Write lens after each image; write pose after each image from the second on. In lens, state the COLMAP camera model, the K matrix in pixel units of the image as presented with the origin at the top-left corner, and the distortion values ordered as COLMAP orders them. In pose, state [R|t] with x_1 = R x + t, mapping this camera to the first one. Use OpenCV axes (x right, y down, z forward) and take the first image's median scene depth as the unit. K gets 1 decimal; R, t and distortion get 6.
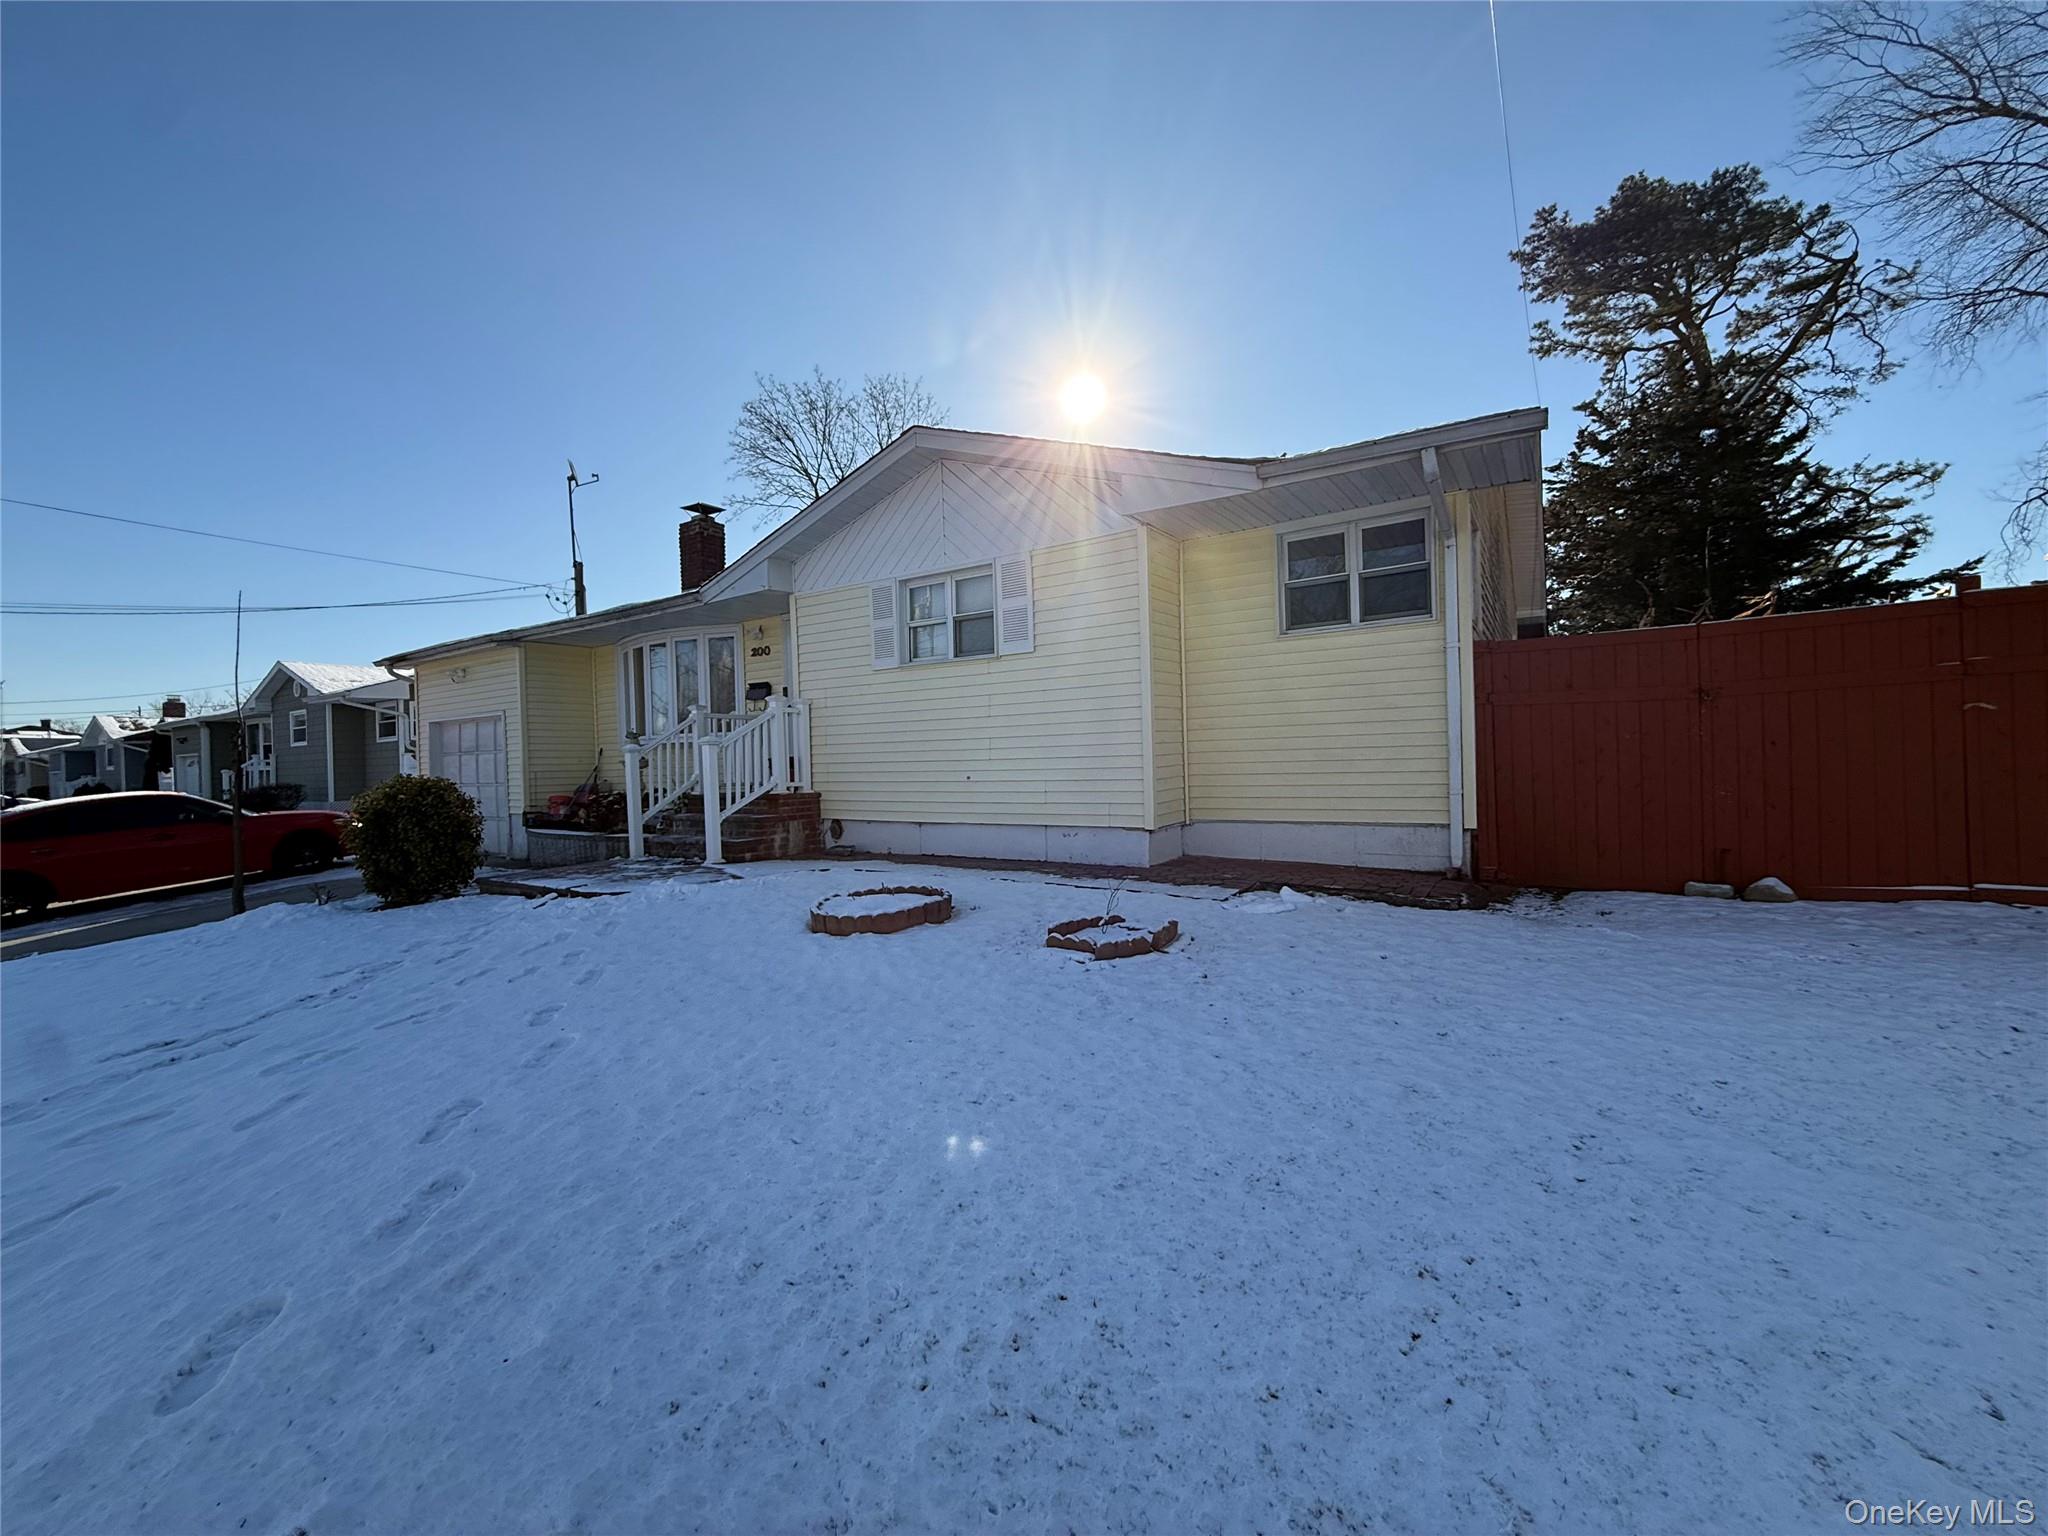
lens RADIAL K [[815.3, 0, 1017.7], [0, 815.3, 772.5], [0, 0, 1]] dist [0.000392, -0.000646]
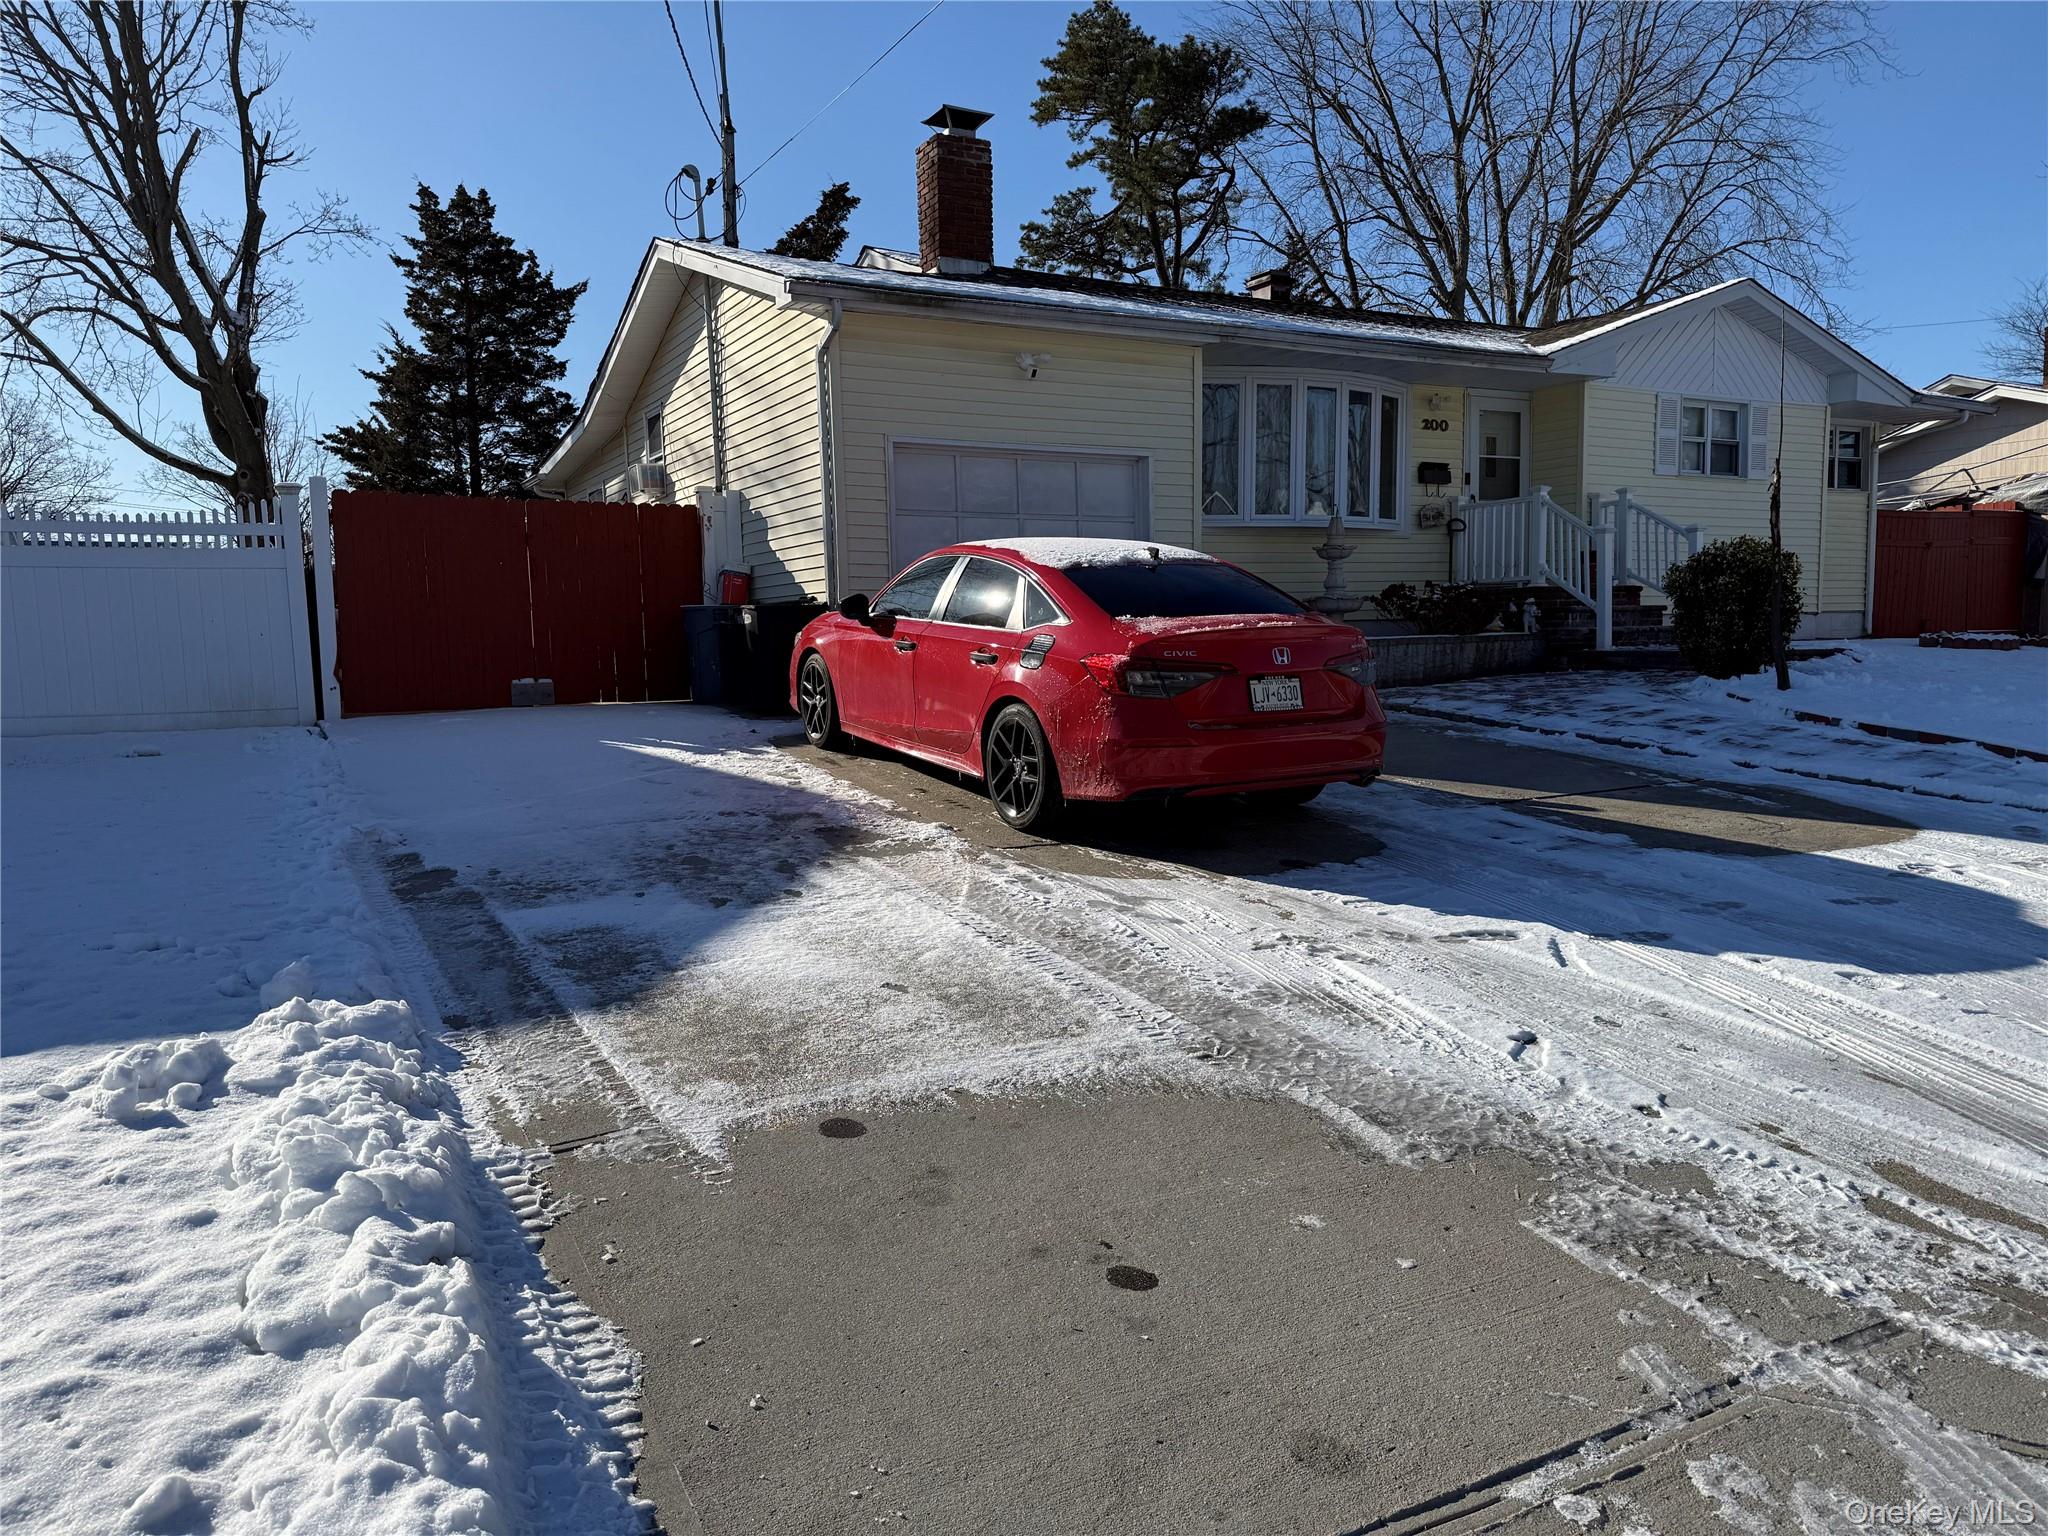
lens RADIAL K [[1438.6, 0, 1024.0], [0, 1438.6, 768.0], [0, 0, 1]] dist [-0.001035, -0.003146]
pose [[0.473248, -0.063278, 0.878654, -2.388900], [0.021894, 0.997954, 0.060077, 0.136370], [-0.880657, -0.009194, 0.473665, 0.872490]]
